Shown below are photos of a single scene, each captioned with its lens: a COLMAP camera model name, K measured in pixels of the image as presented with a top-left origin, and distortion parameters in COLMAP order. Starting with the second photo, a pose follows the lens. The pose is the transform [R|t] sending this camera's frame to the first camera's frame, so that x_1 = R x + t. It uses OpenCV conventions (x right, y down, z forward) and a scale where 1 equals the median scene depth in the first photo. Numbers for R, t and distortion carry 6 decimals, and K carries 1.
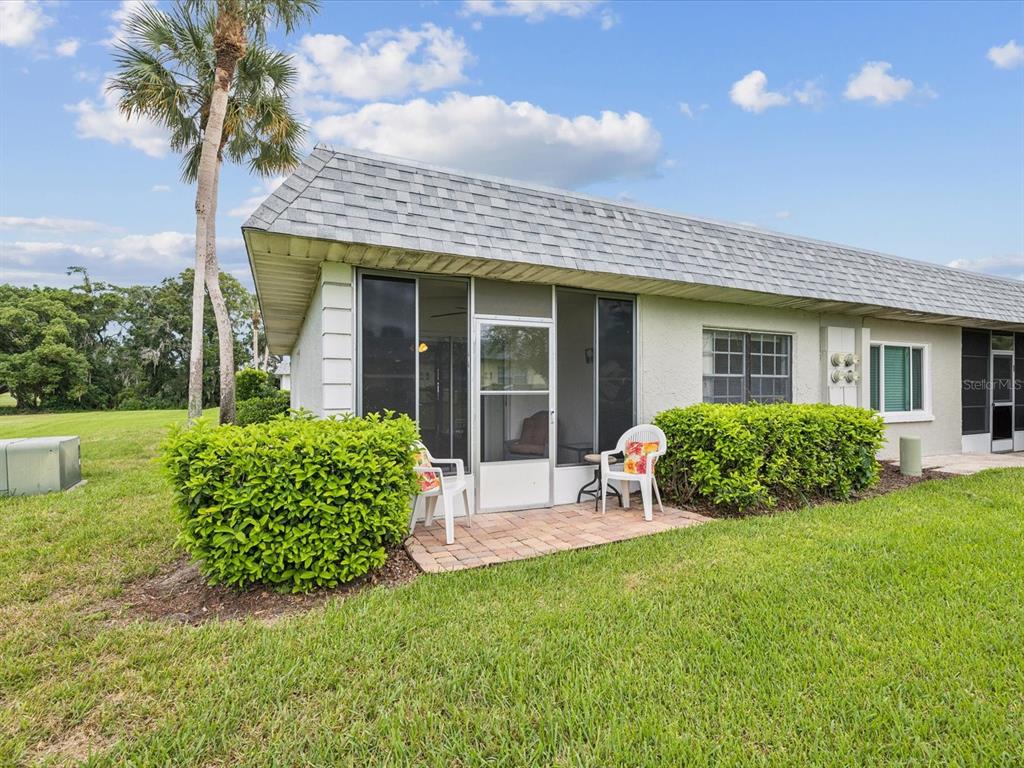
lens RADIAL K [[481.9, 0, 512.0], [0, 481.9, 384.0], [0, 0, 1]] dist [0.000967, 0.000220]
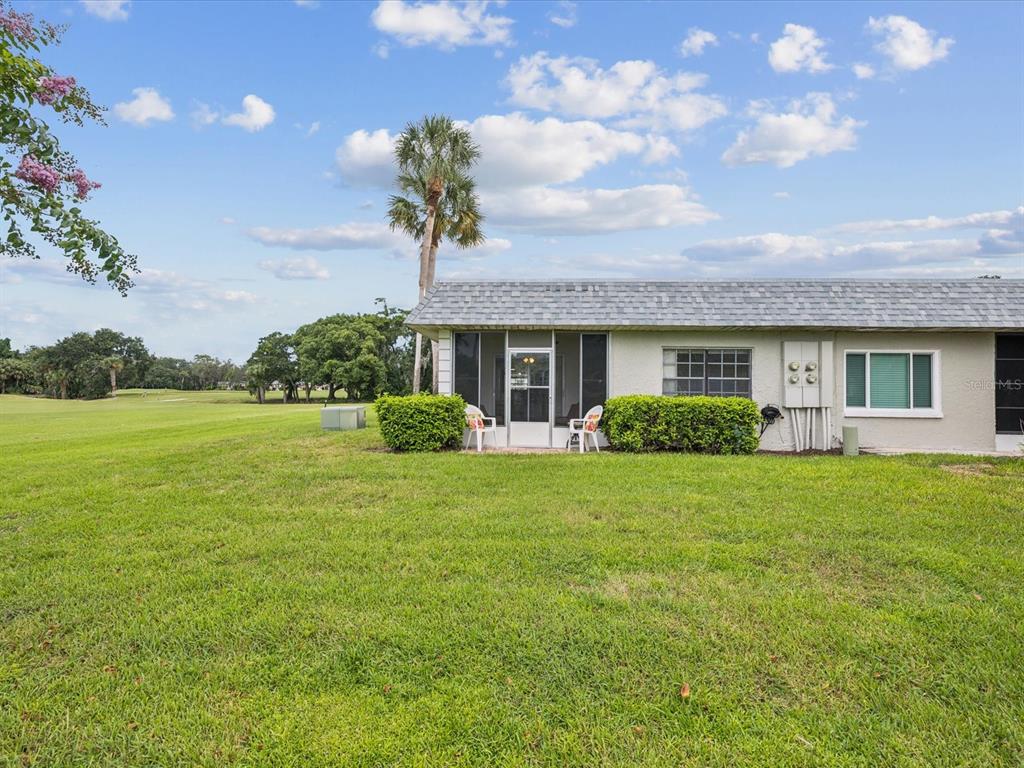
lens RADIAL K [[481.9, 0, 512.0], [0, 481.9, 384.0], [0, 0, 1]] dist [0.000967, 0.000220]
pose [[0.890982, 0.006701, -0.453990, 0.666403], [-0.007099, 0.999974, 0.000828, 0.003405], [0.453984, 0.002485, 0.891007, -0.619597]]
